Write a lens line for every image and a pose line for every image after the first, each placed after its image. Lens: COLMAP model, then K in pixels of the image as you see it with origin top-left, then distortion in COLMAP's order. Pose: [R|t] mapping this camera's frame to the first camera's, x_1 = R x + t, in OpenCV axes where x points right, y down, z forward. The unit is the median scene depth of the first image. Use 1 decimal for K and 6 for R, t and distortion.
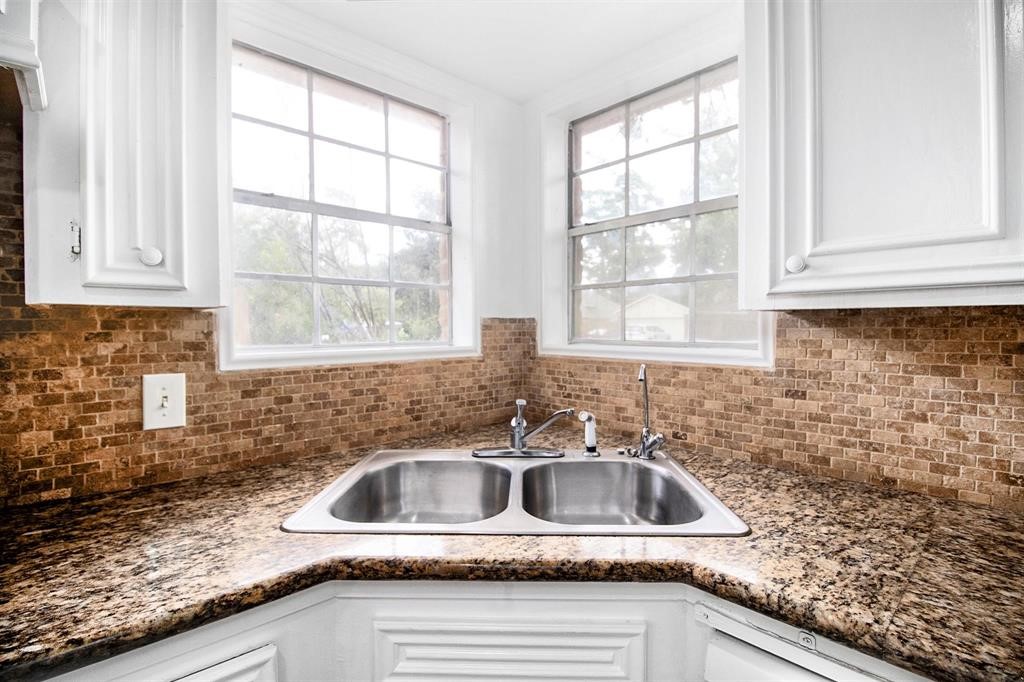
lens RADIAL K [[471.4, 0, 522.7], [0, 471.4, 335.6], [0, 0, 1]] dist [-0.033993, -0.000168]
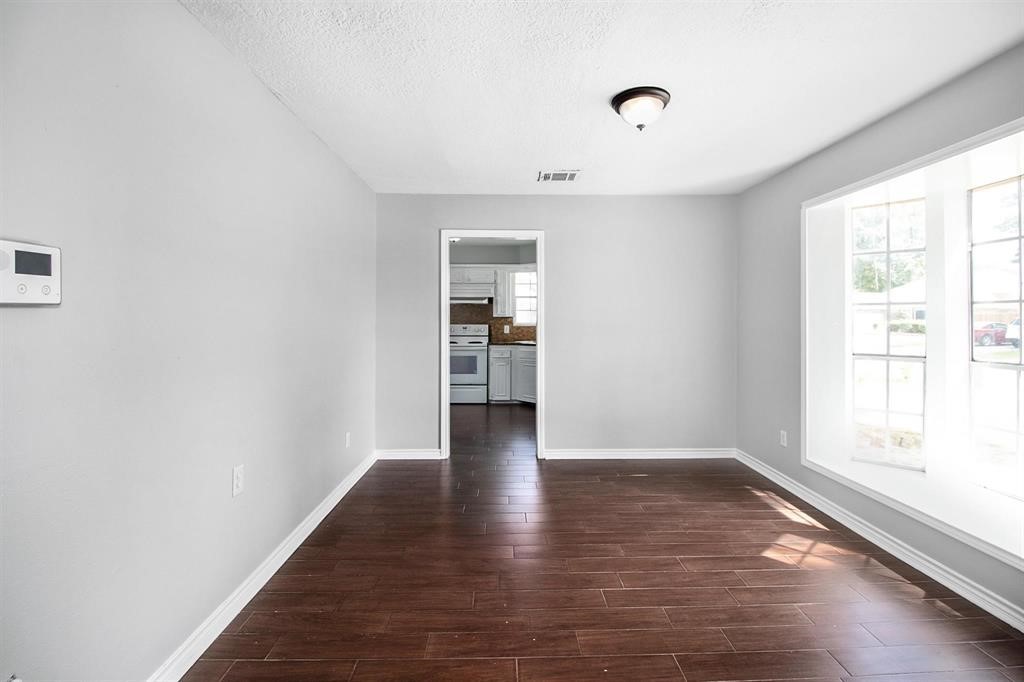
lens RADIAL K [[471.4, 0, 522.7], [0, 471.4, 335.6], [0, 0, 1]] dist [-0.033993, -0.000168]
pose [[0.744459, 0.025389, -0.667186, 4.032731], [-0.013288, 0.999642, 0.023213, 0.060606], [0.667536, -0.008416, 0.744530, -4.020647]]
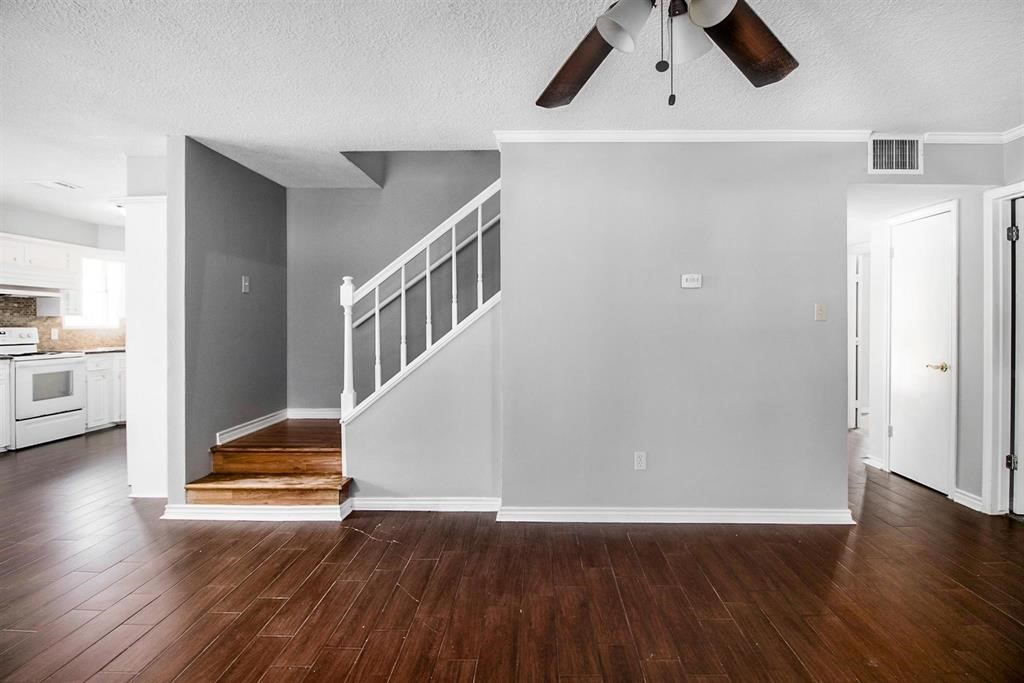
lens RADIAL K [[471.4, 0, 522.7], [0, 471.4, 336.1], [0, 0, 1]] dist [-0.033993, -0.000168]
pose [[0.698485, -0.016320, 0.715439, -0.707517], [0.009250, 0.999862, 0.013777, 0.134463], [-0.715565, -0.003006, 0.698540, -5.896135]]
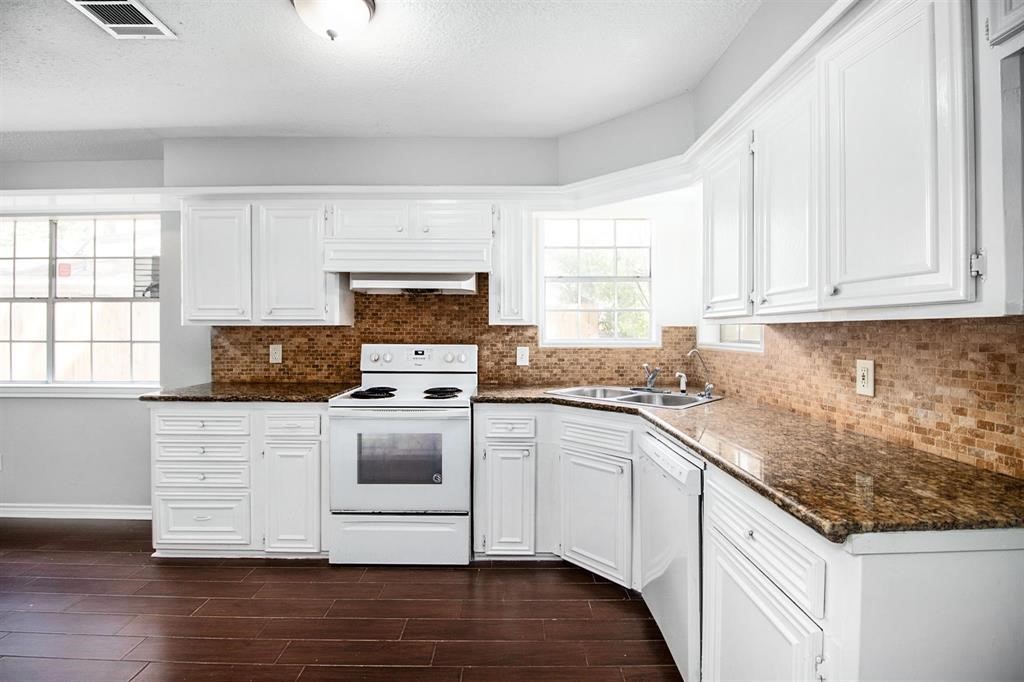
lens RADIAL K [[471.4, 0, 522.7], [0, 471.4, 335.6], [0, 0, 1]] dist [-0.033993, -0.000168]
pose [[0.735761, 0.008142, -0.677193, 1.184973], [-0.014968, 0.999879, -0.004242, 0.021464], [0.677076, 0.013257, 0.735794, -1.142327]]
